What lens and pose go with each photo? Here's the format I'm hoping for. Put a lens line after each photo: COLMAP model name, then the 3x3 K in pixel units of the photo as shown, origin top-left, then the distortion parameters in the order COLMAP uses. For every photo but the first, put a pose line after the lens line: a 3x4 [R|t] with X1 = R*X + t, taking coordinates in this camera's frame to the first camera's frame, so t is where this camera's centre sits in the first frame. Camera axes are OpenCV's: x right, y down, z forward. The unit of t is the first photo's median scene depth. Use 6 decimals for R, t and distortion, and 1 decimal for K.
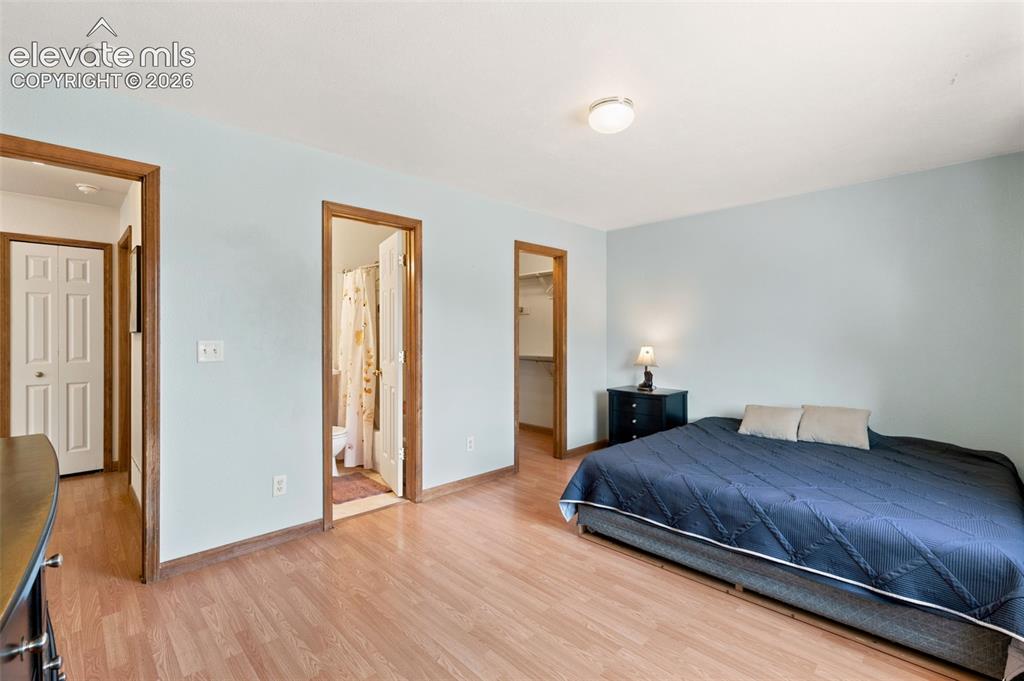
lens RADIAL K [[458.8, 0, 512.0], [0, 458.8, 340.5], [0, 0, 1]] dist [0.001051, -0.000377]
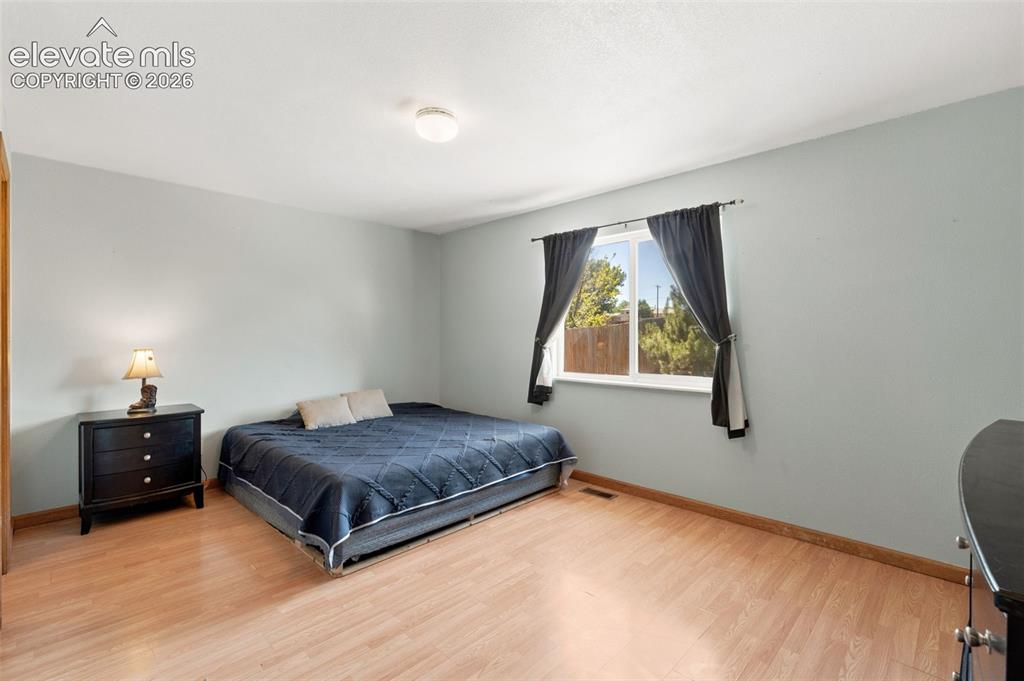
lens RADIAL K [[458.8, 0, 512.0], [0, 458.8, 340.5], [0, 0, 1]] dist [0.001051, -0.000377]
pose [[-0.035405, -0.004588, 0.999362, -0.789795], [0.008400, 0.999953, 0.004888, -0.002475], [-0.999338, 0.008568, -0.035365, 0.816642]]
